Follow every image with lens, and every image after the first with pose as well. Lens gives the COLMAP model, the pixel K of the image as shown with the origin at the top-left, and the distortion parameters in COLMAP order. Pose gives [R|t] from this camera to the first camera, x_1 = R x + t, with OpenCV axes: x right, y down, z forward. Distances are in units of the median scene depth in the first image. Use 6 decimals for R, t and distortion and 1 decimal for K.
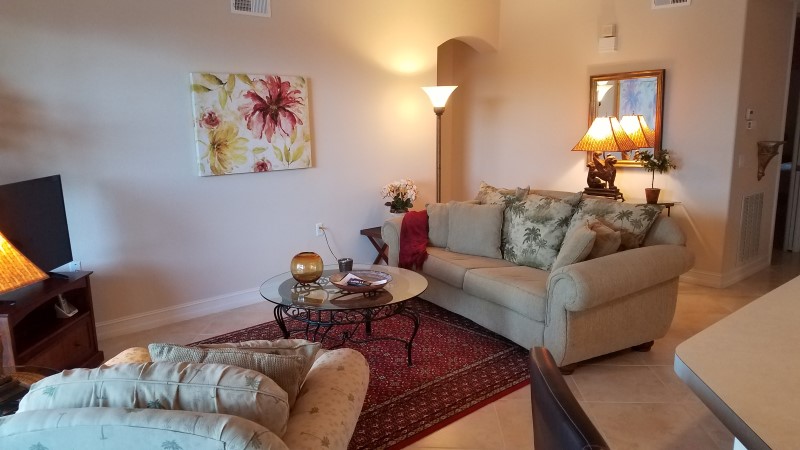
lens RADIAL K [[599.2, 0, 400.2], [0, 599.2, 226.6], [0, 0, 1]] dist [-0.004454, -0.004633]
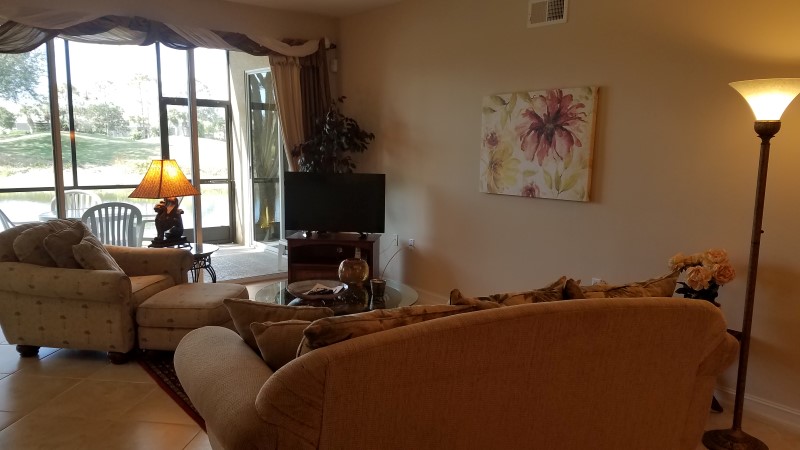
lens RADIAL K [[599.2, 0, 399.7], [0, 599.2, 225.2], [0, 0, 1]] dist [-0.004454, -0.004633]
pose [[-0.103409, 0.156363, -0.982271, 0.691026], [-0.164971, 0.971191, 0.171966, -0.174462], [0.980862, 0.179829, -0.074635, 0.884515]]
